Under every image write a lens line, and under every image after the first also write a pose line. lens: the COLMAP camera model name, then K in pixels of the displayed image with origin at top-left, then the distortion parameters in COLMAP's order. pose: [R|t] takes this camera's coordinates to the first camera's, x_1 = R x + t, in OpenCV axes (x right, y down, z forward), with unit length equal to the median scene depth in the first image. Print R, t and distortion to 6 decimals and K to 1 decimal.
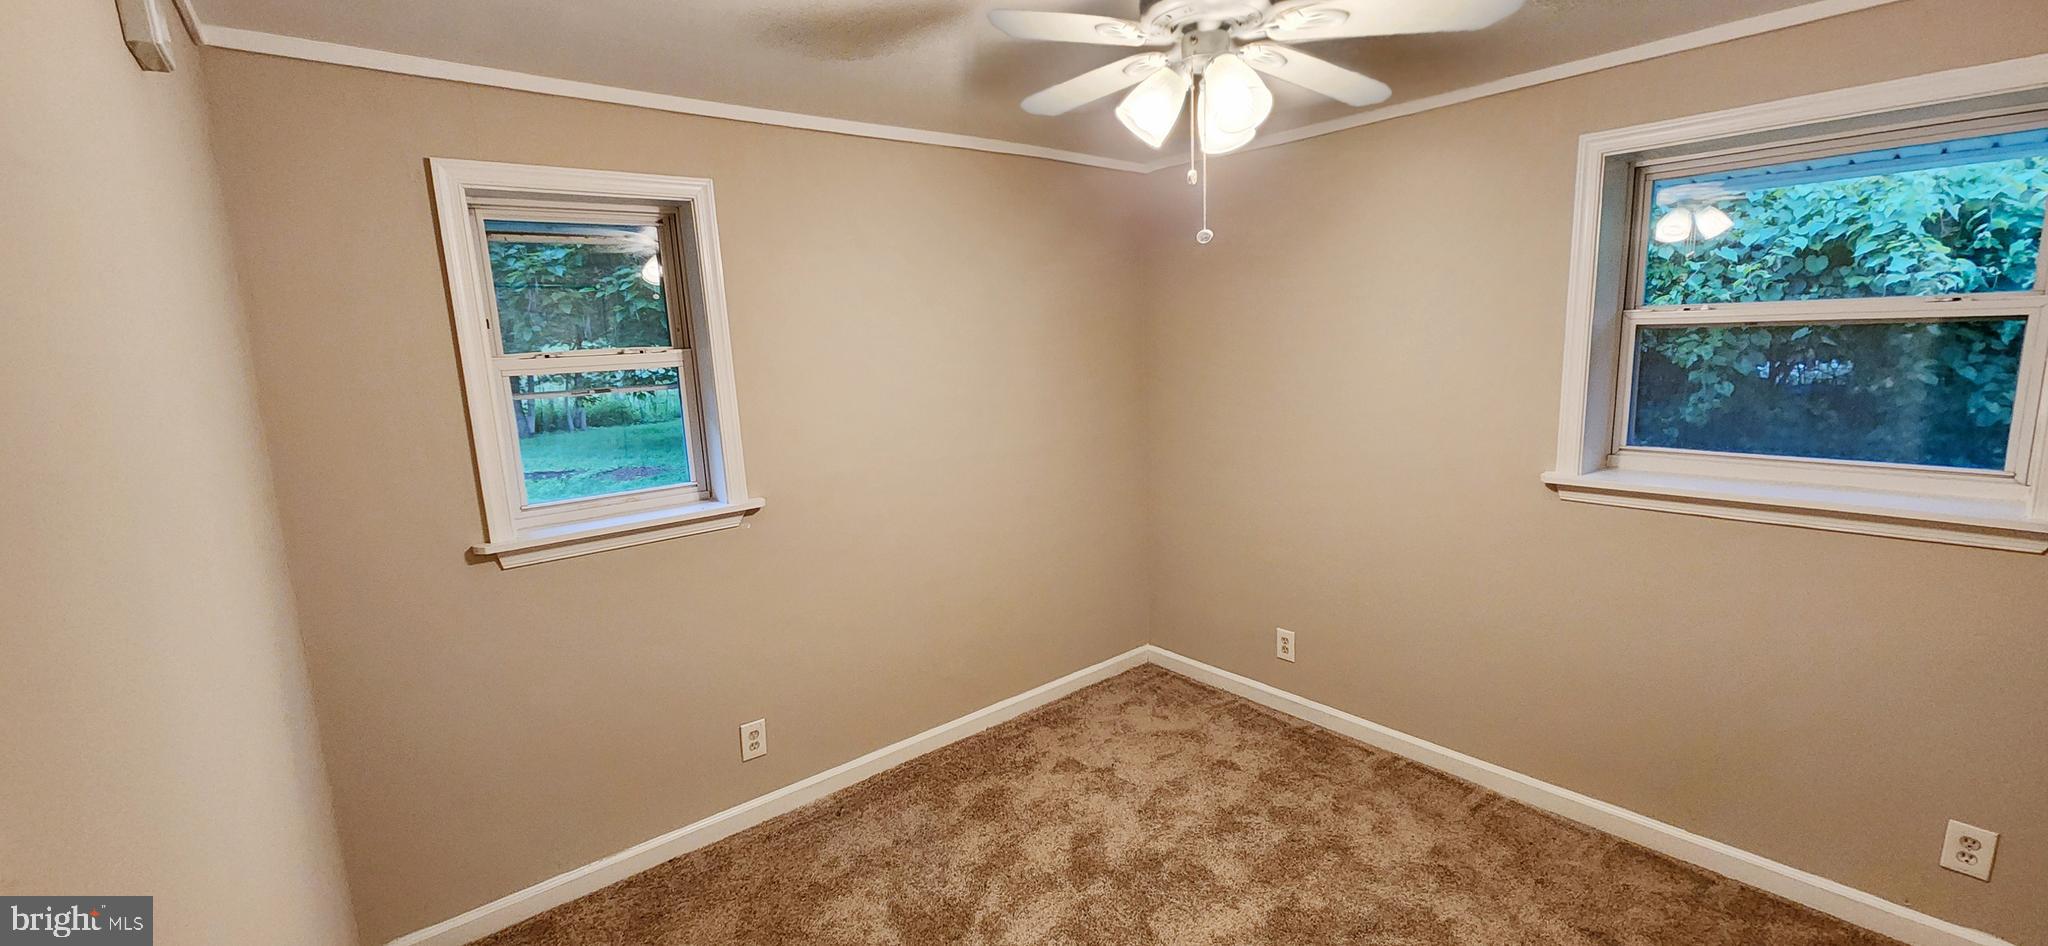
lens RADIAL K [[828.9, 0, 1031.4], [0, 828.9, 469.7], [0, 0, 1]] dist [-0.001985, -0.000630]
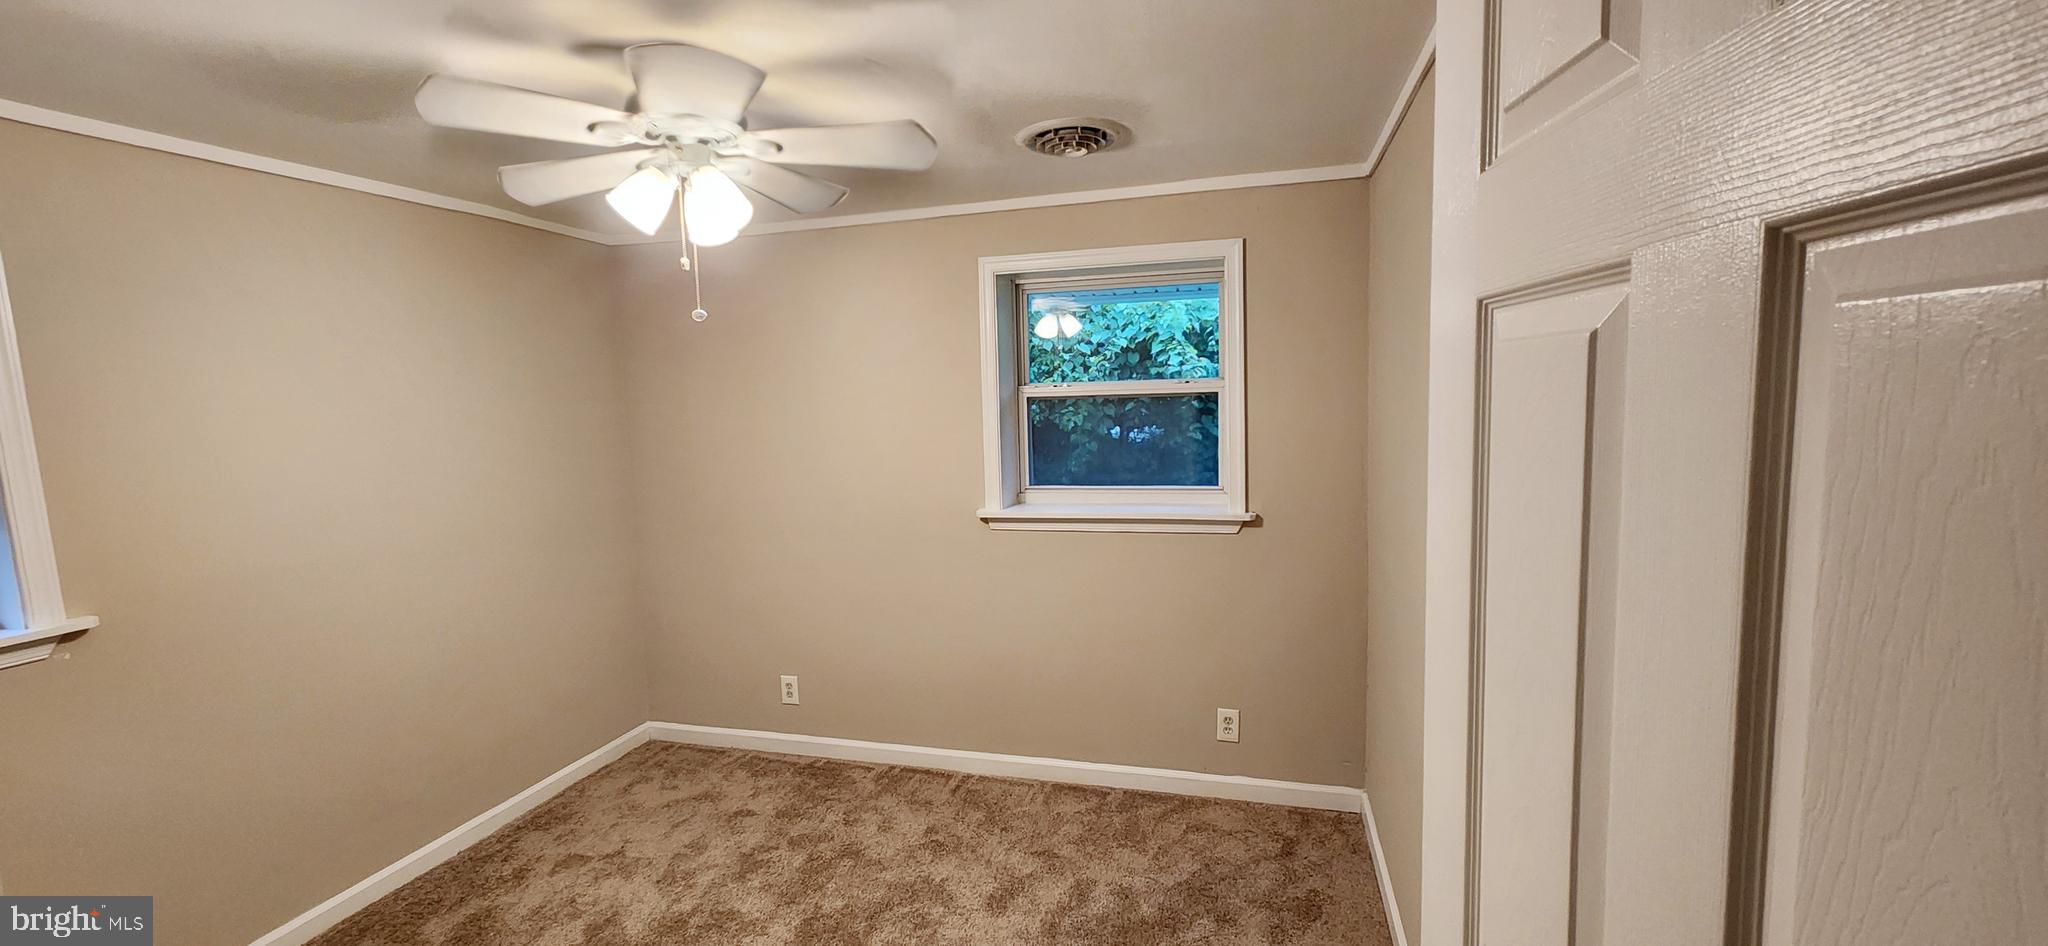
lens RADIAL K [[828.9, 0, 1031.4], [0, 828.9, 469.7], [0, 0, 1]] dist [-0.001985, -0.000630]
pose [[0.819459, -0.042408, 0.571566, -0.041128], [0.093411, 0.993807, -0.060188, 0.022565], [-0.565474, 0.102713, 0.818346, -0.092390]]
